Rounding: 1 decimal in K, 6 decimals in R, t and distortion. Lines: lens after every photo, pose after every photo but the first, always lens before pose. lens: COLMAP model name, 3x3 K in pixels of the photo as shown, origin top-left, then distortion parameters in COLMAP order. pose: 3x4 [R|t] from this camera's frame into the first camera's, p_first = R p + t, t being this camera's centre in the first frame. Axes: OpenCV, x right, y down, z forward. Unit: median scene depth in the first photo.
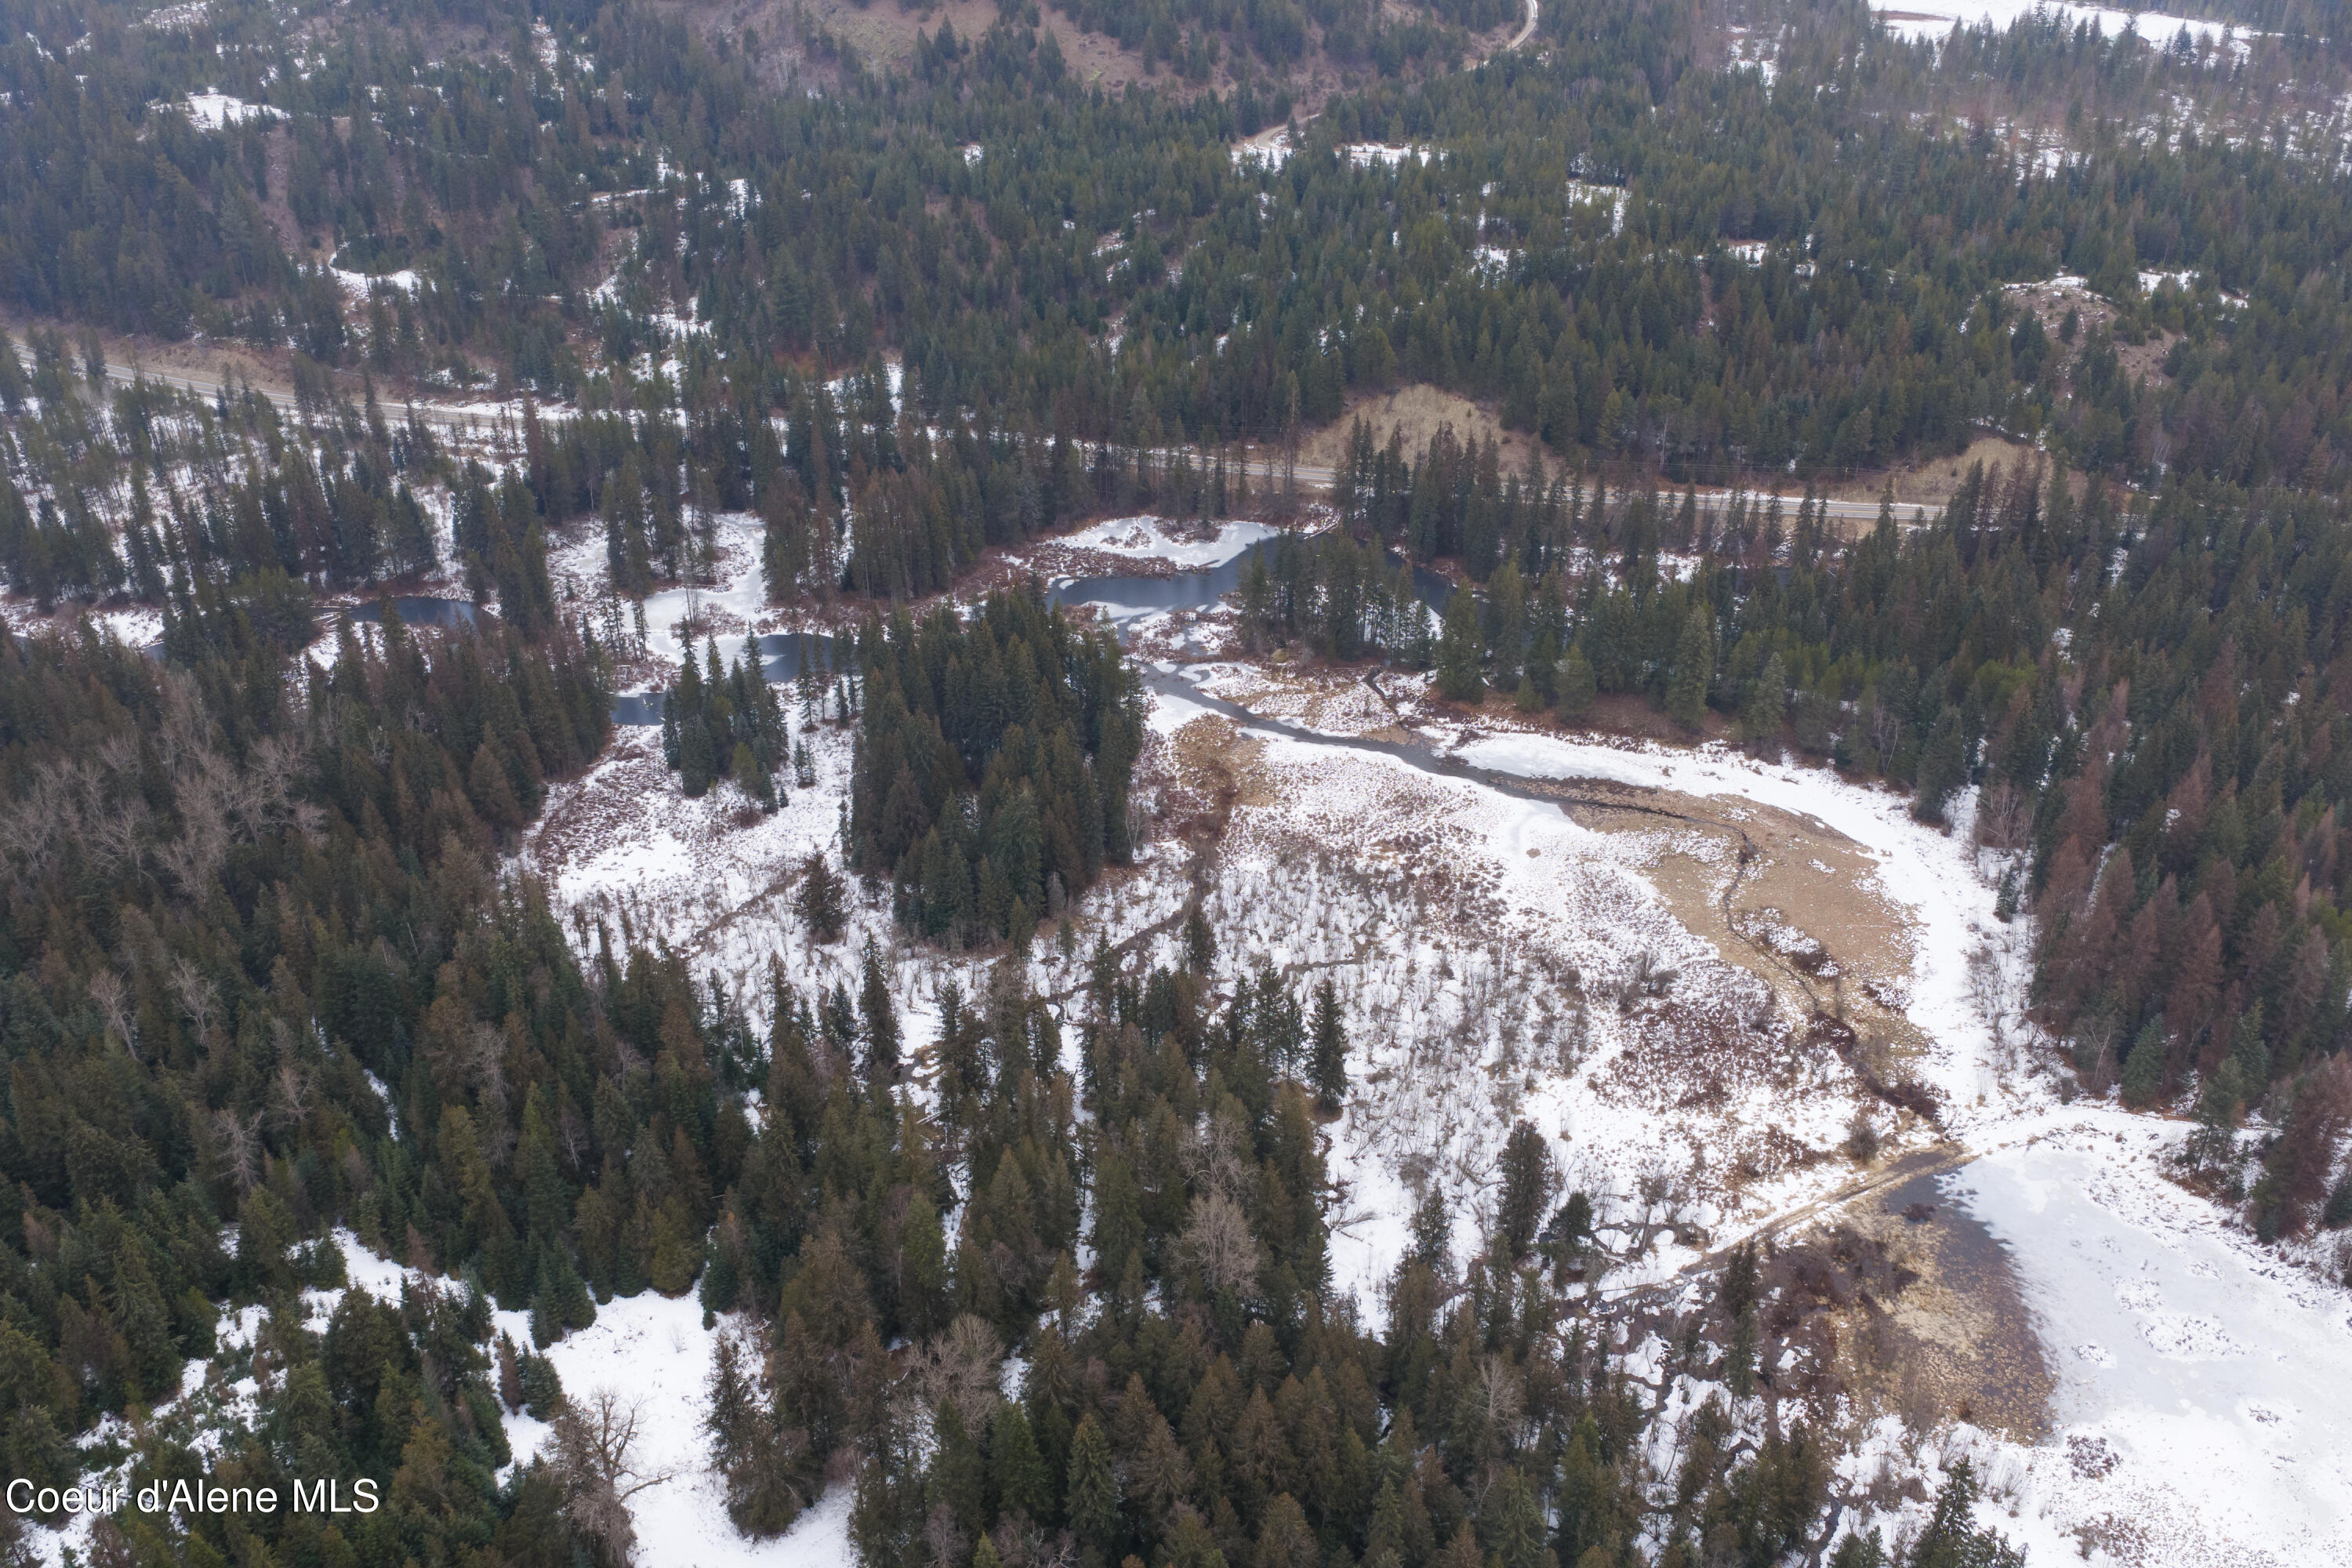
lens RADIAL K [[1935.1, 0, 1176.8], [0, 1935.1, 775.3], [0, 0, 1]] dist [0.019665, -0.027283]
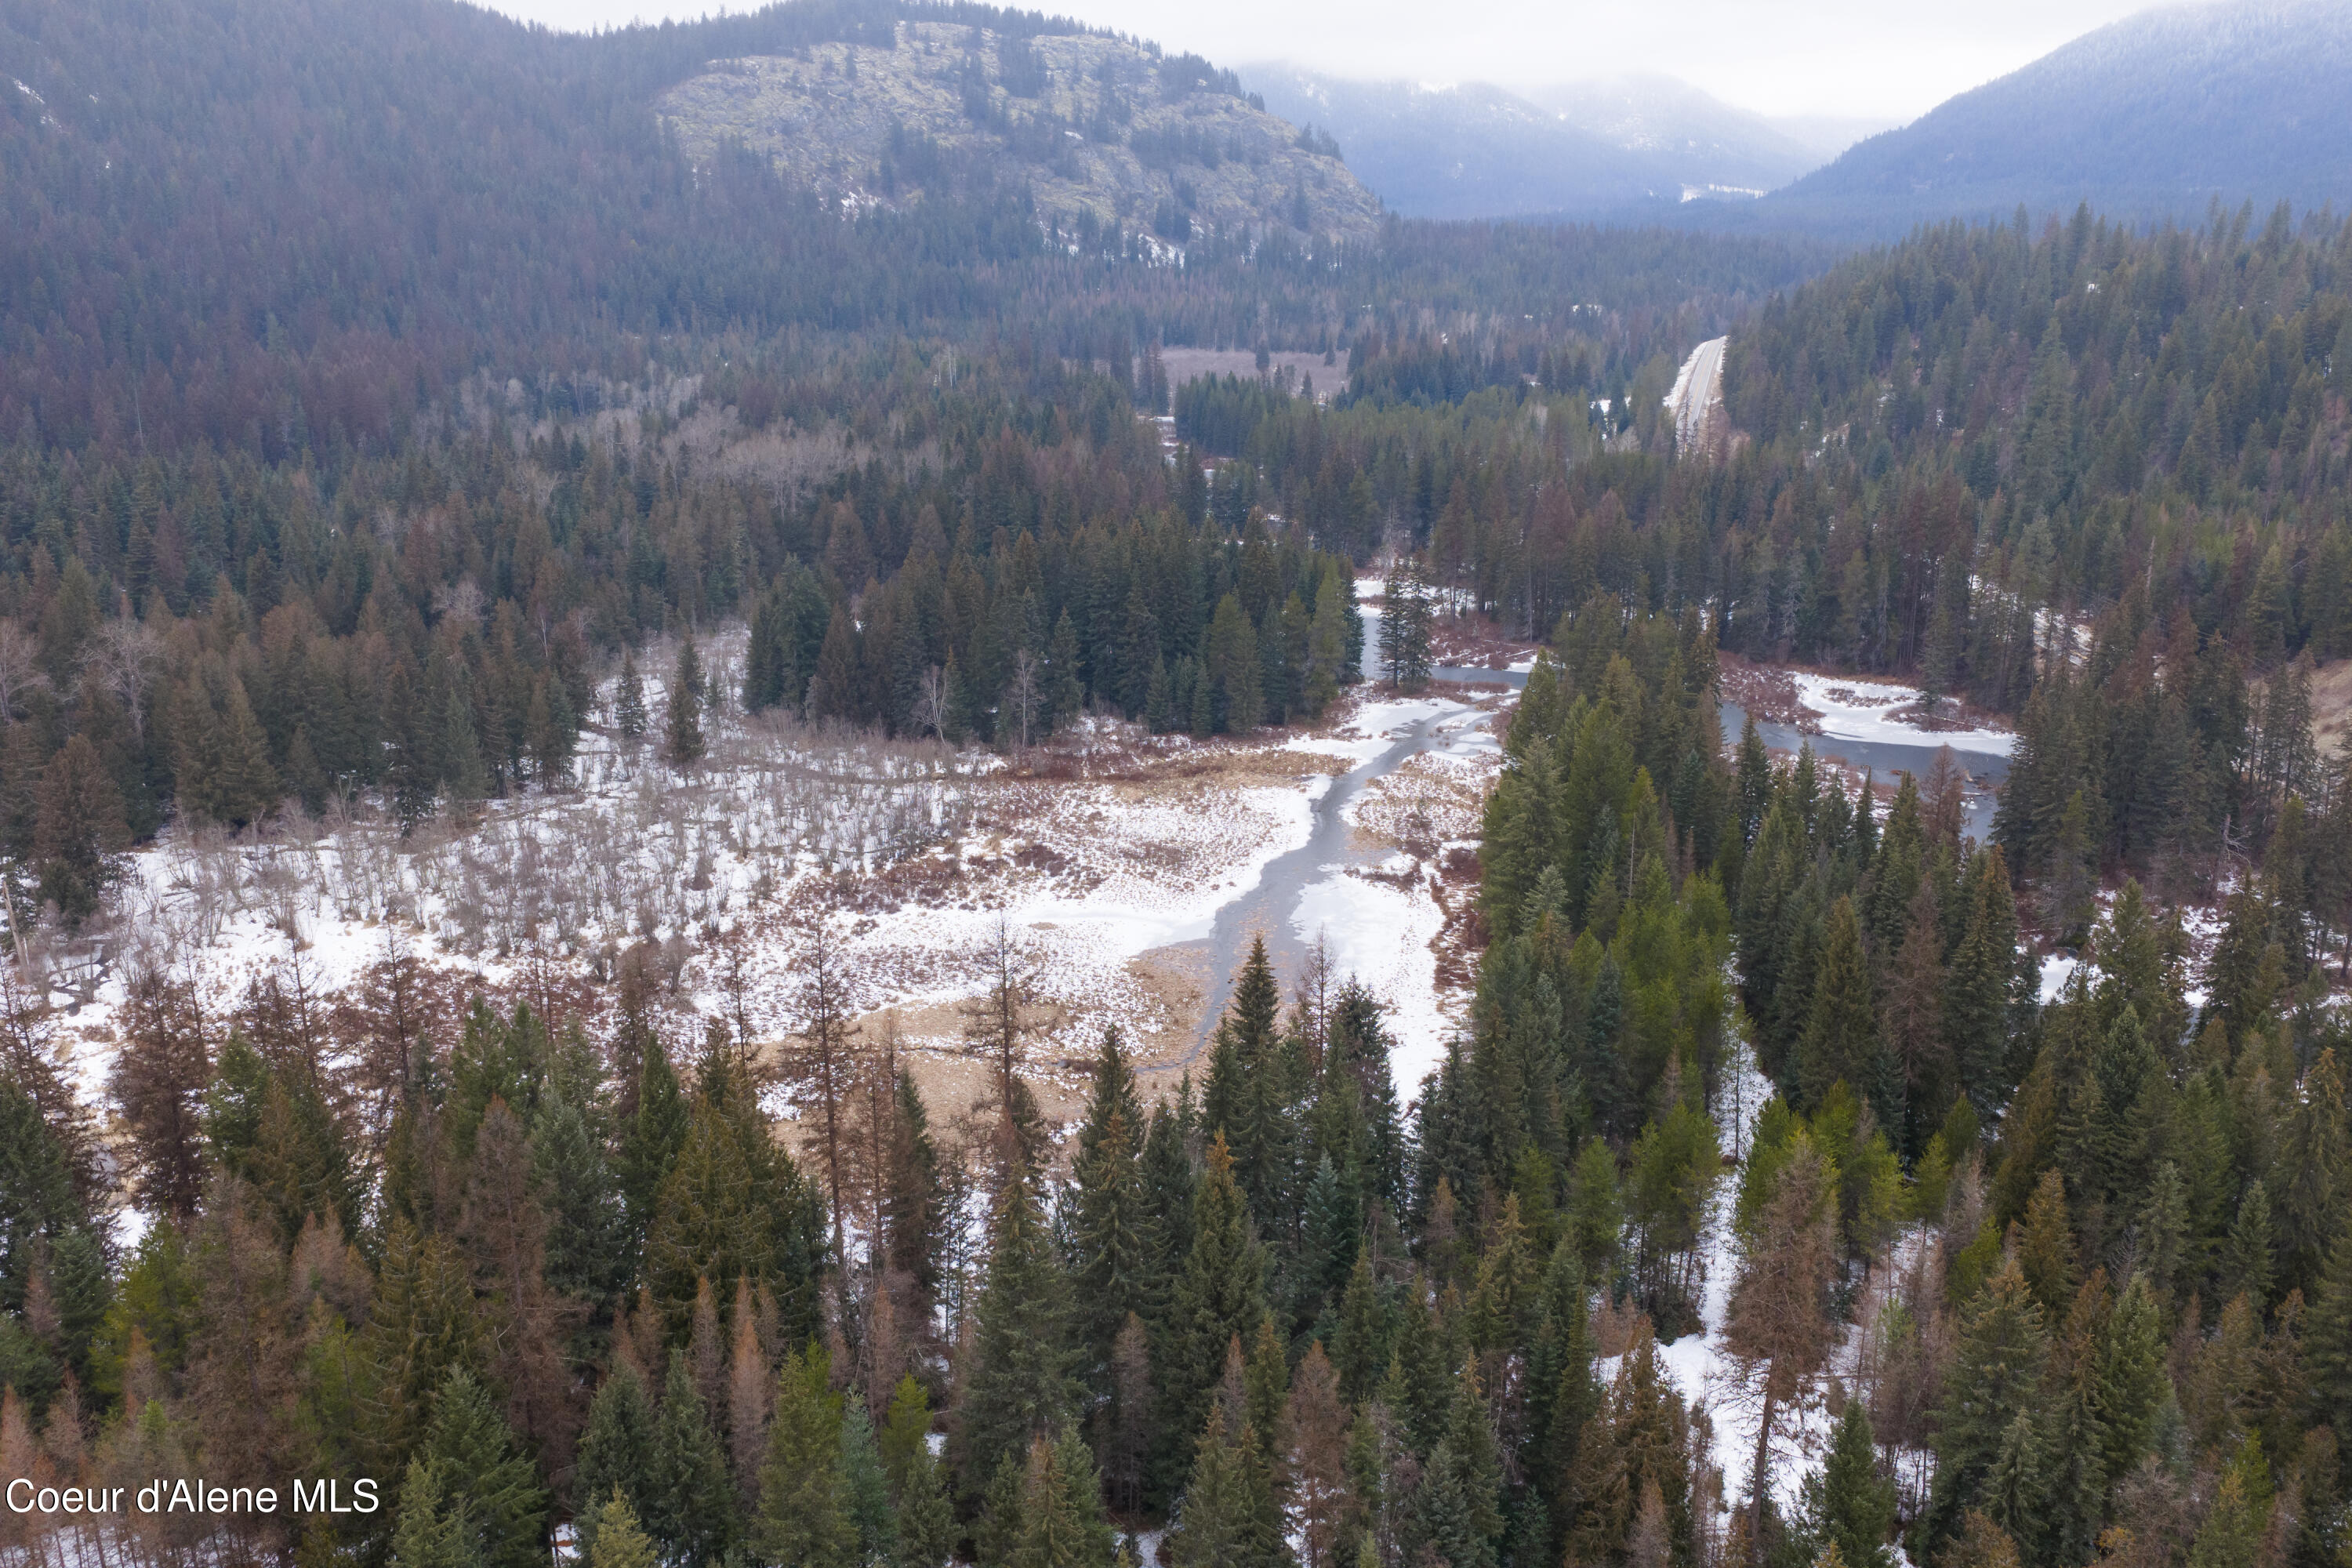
lens RADIAL K [[1935.1, 0, 1186.4], [0, 1935.1, 774.6], [0, 0, 1]] dist [0.019665, -0.027283]
pose [[0.199617, 0.271092, -0.941627, 0.657075], [-0.487800, 0.860921, 0.144448, -0.097029], [0.849826, 0.430492, 0.304093, 0.715877]]
